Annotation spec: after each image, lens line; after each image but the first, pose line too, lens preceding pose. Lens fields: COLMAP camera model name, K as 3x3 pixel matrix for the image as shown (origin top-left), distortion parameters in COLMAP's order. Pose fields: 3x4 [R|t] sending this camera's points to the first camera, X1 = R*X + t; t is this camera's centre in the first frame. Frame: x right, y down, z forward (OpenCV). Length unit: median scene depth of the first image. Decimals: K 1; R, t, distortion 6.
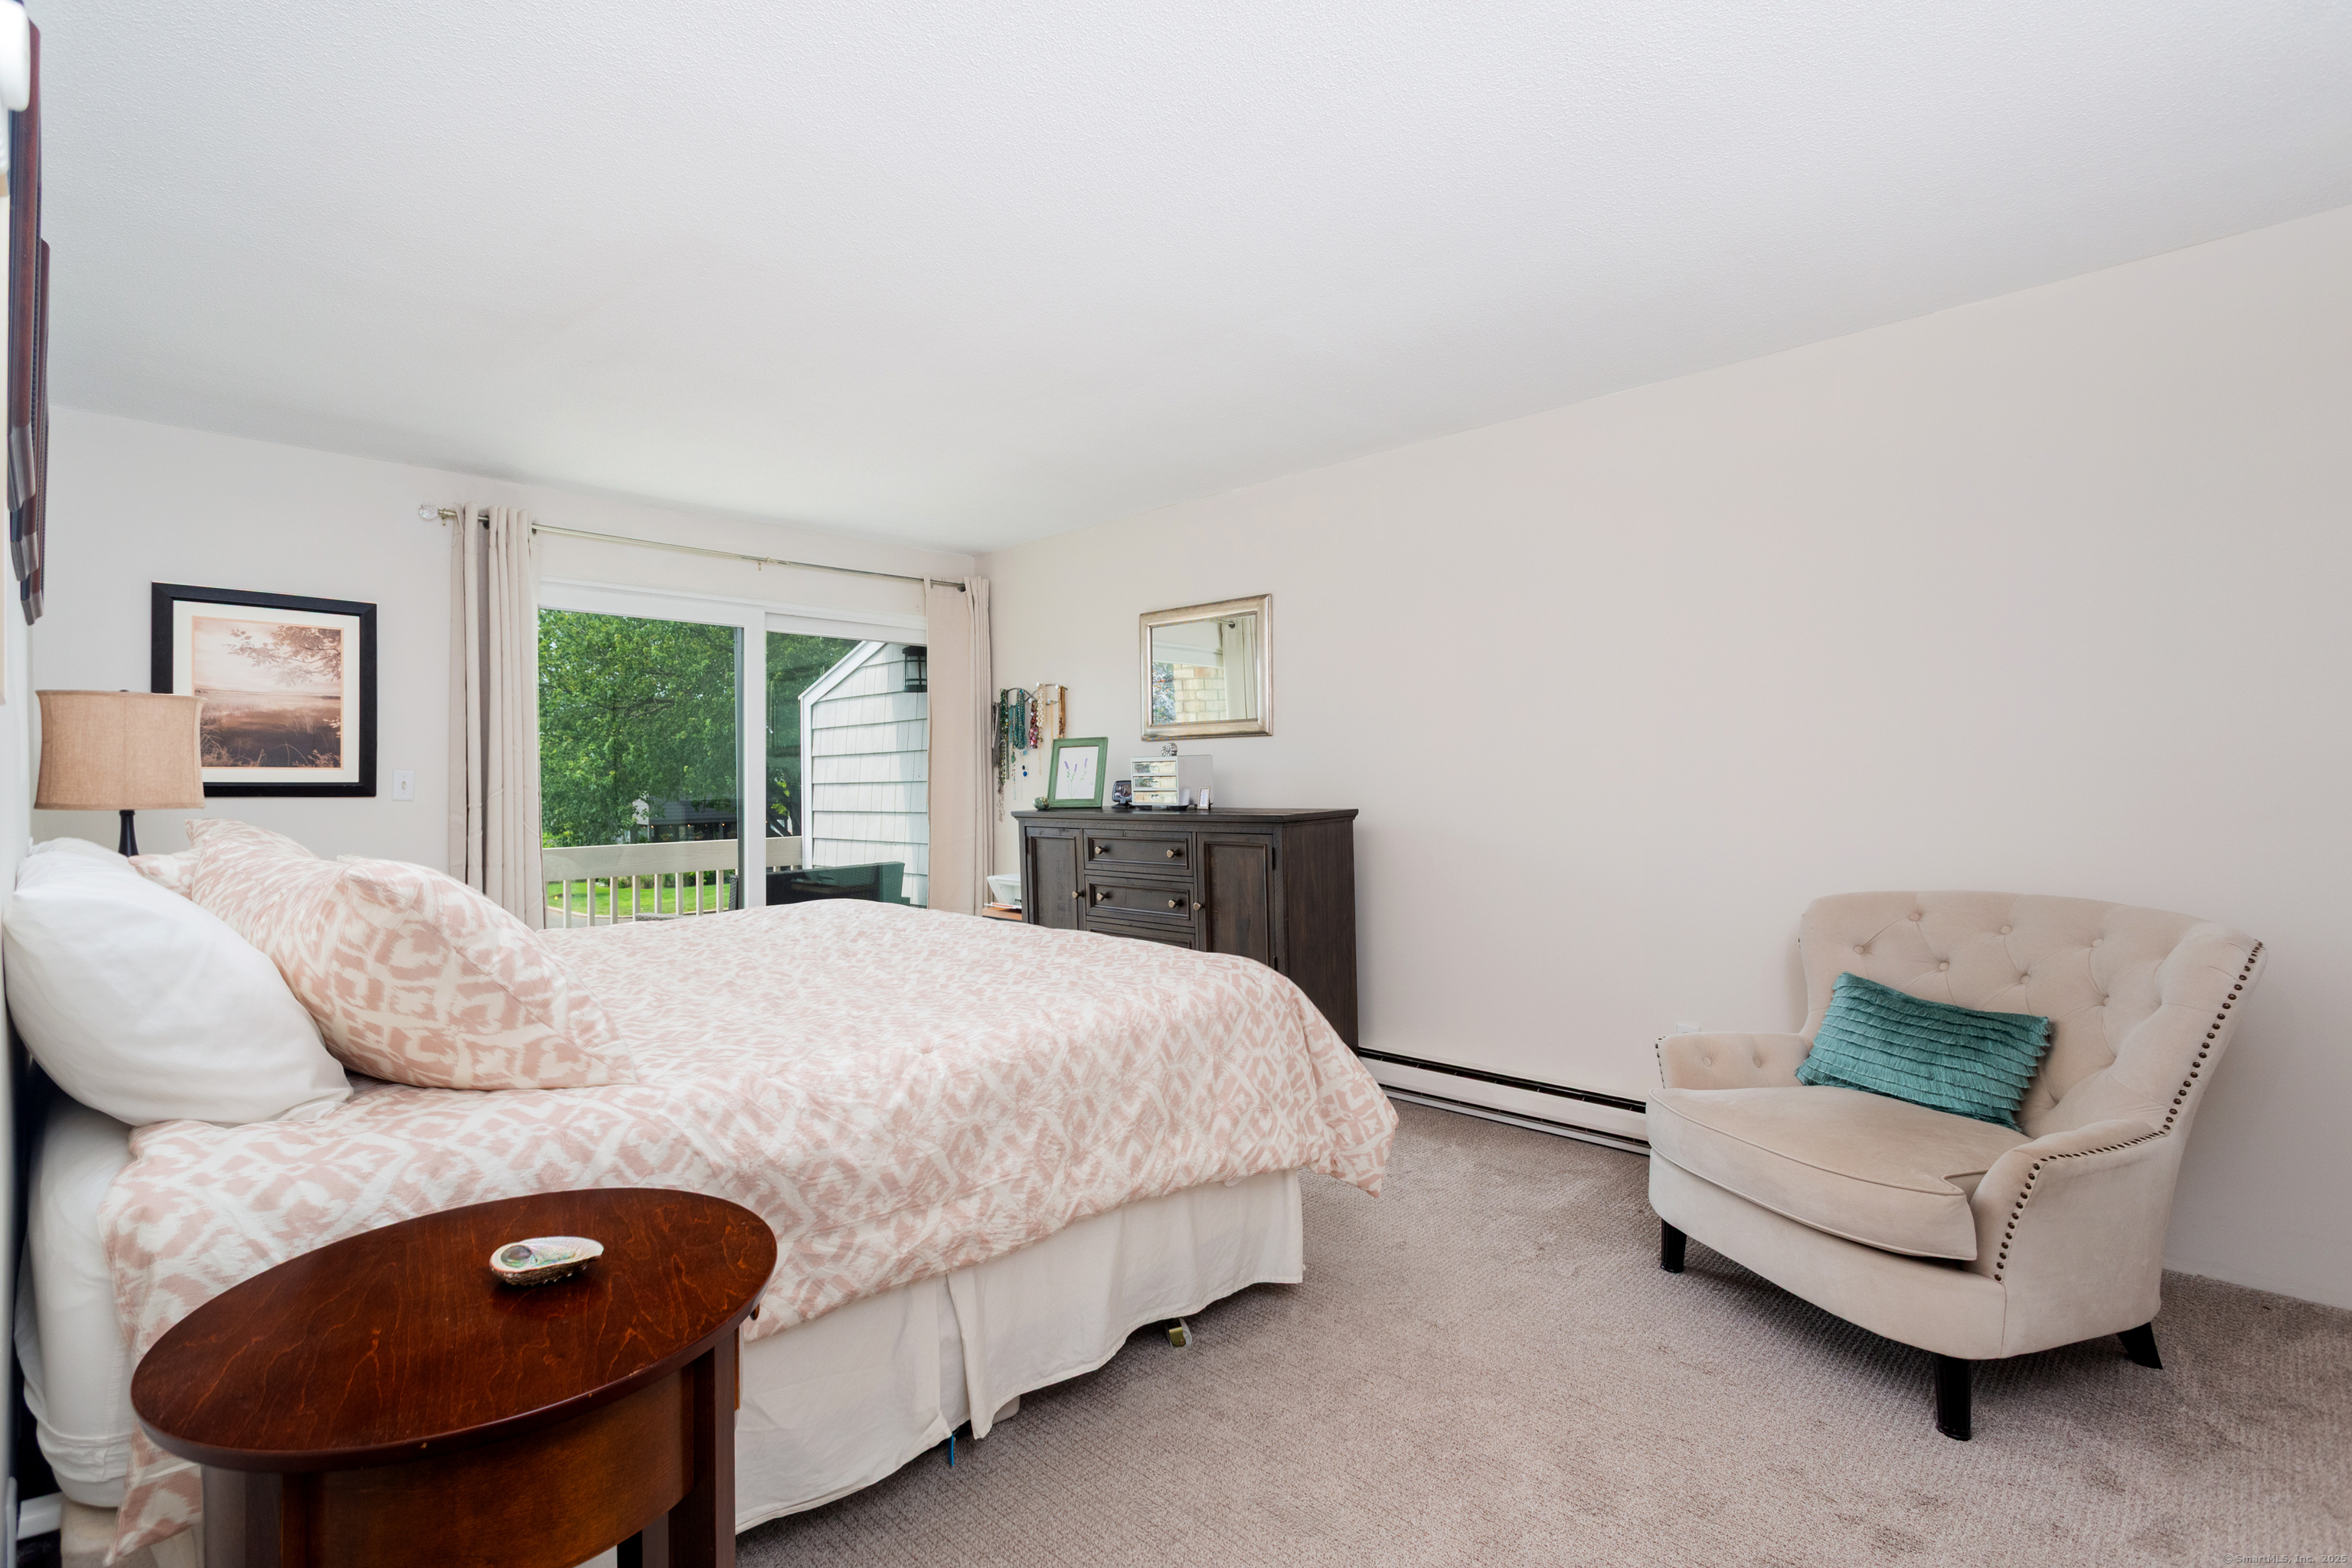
lens RADIAL K [[1103.6, 0, 1171.4], [0, 1103.6, 780.4], [0, 0, 1]] dist [-0.013923, 0.008594]
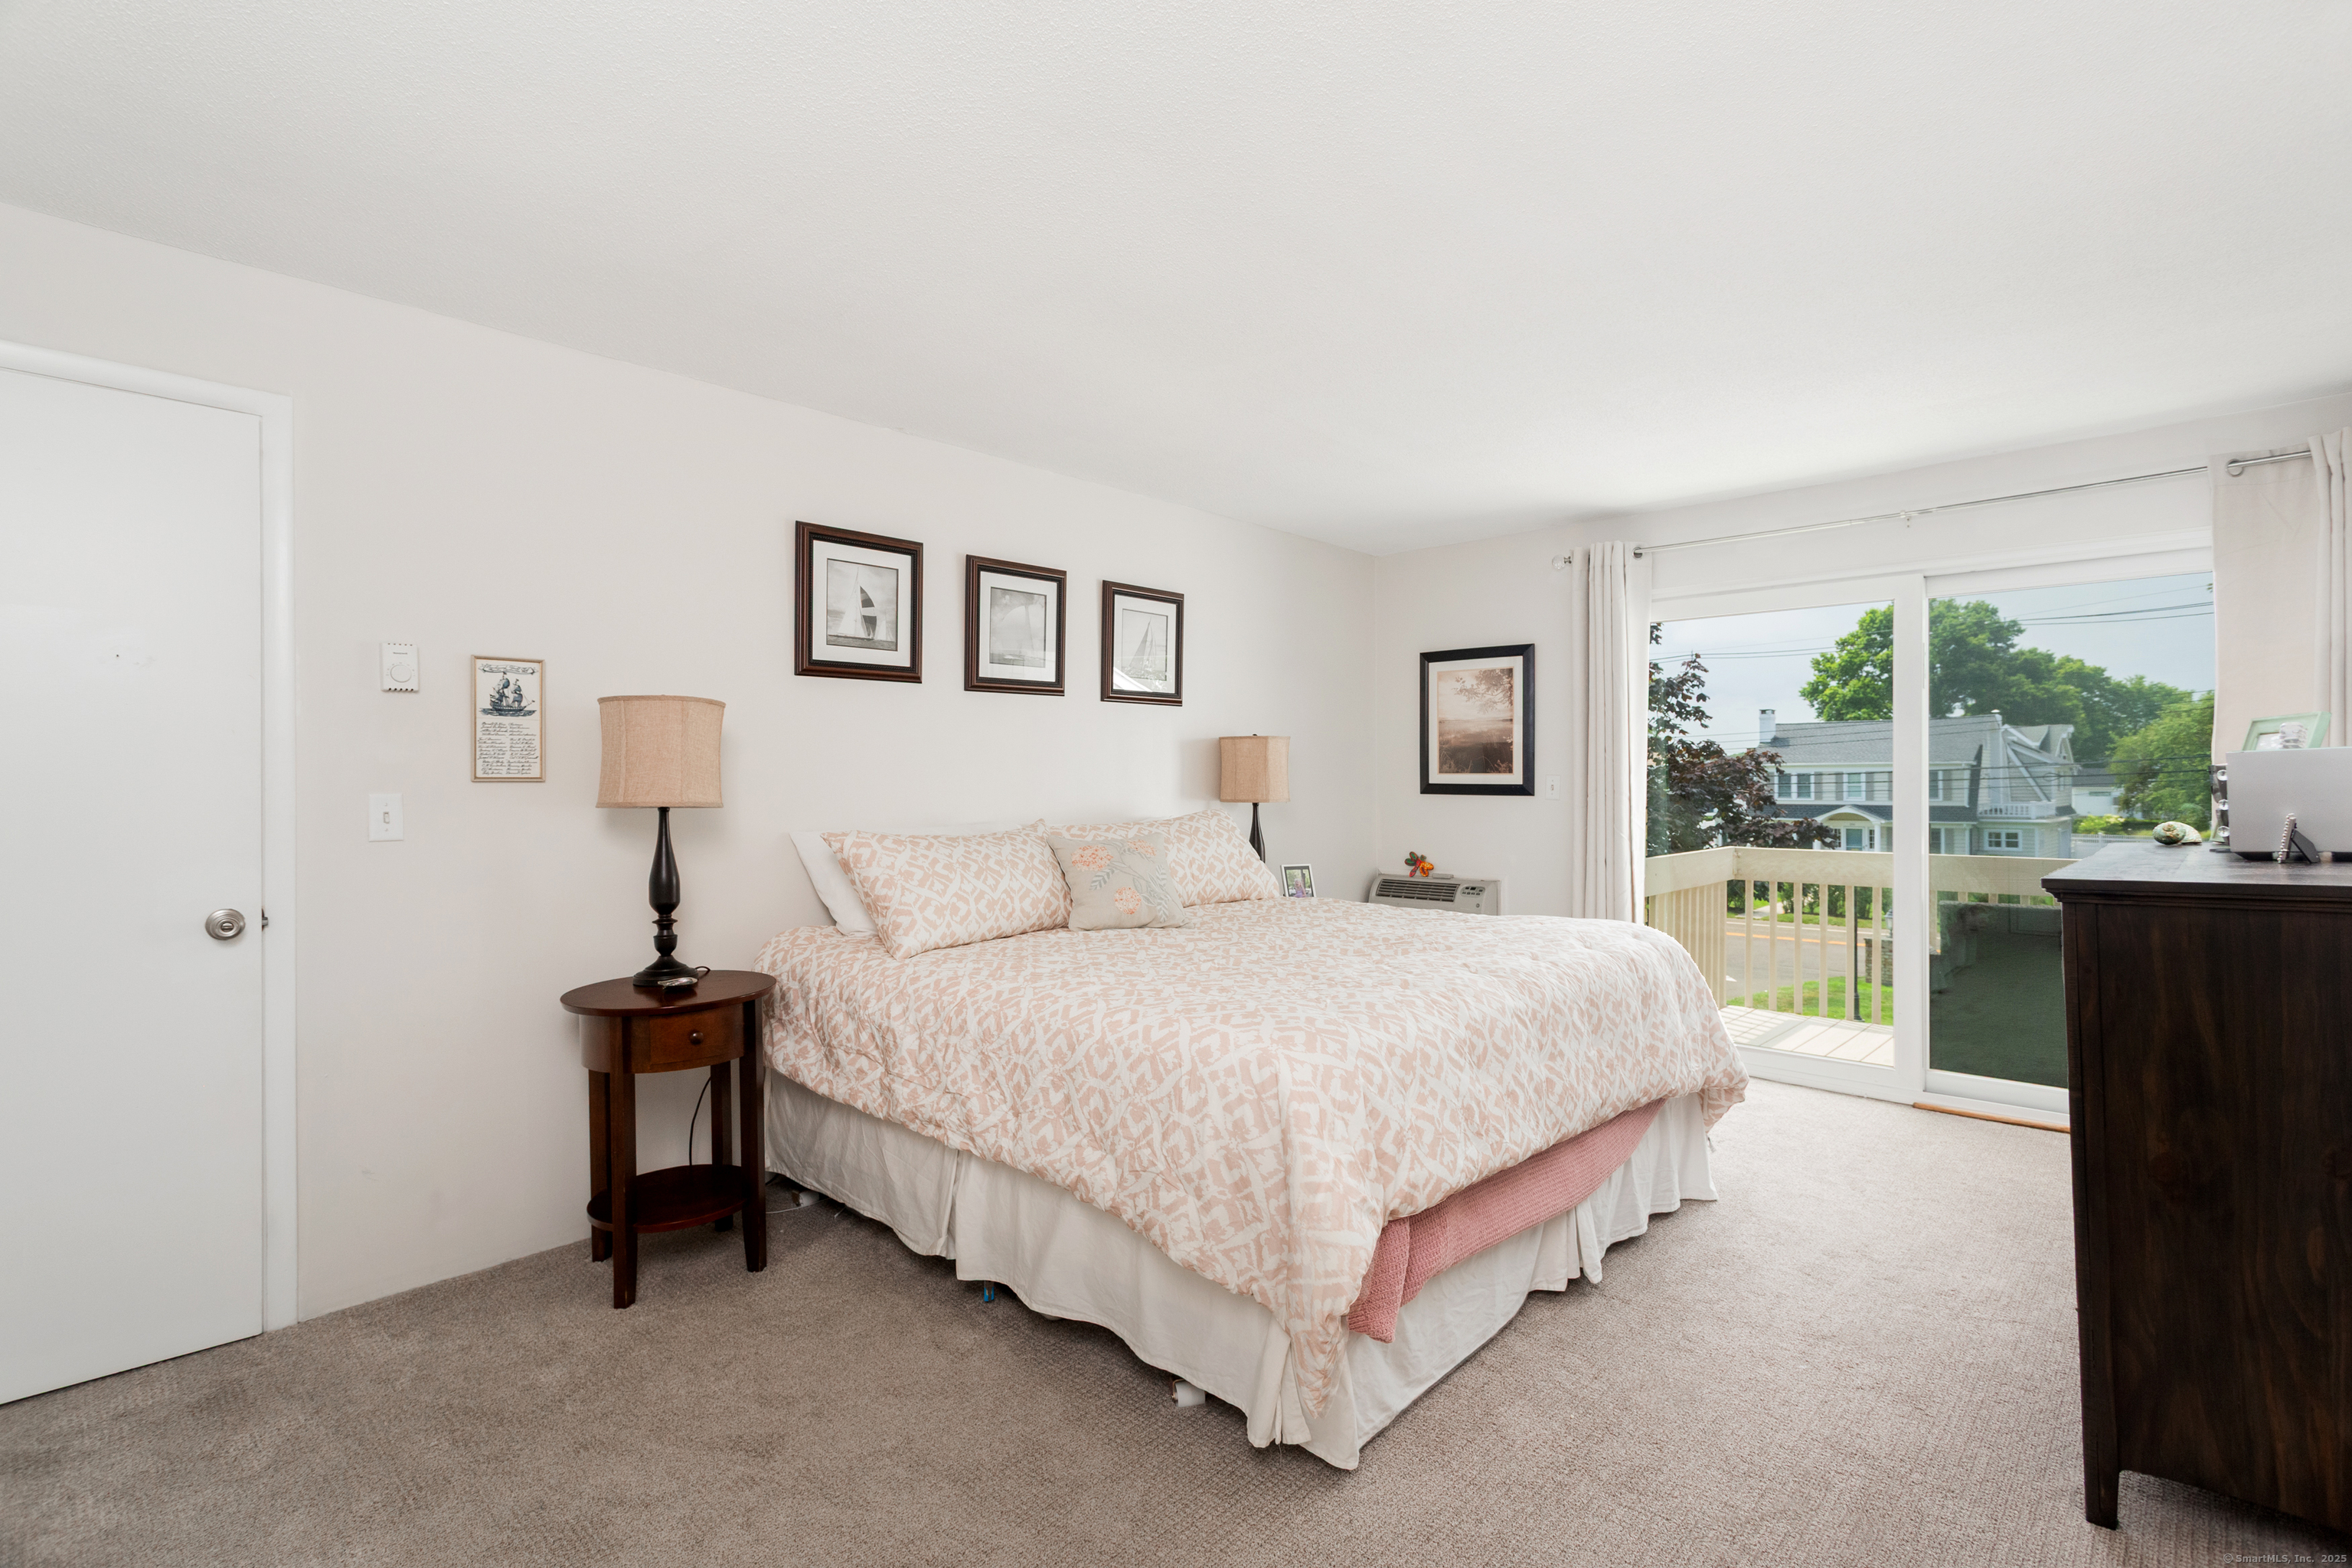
lens RADIAL K [[1103.6, 0, 1171.4], [0, 1103.6, 780.4], [0, 0, 1]] dist [-0.013923, 0.008594]
pose [[0.029502, 0.005336, -0.999550, 0.545514], [0.007543, 0.999956, 0.005561, -0.013503], [0.999536, -0.007704, 0.029461, 0.556552]]
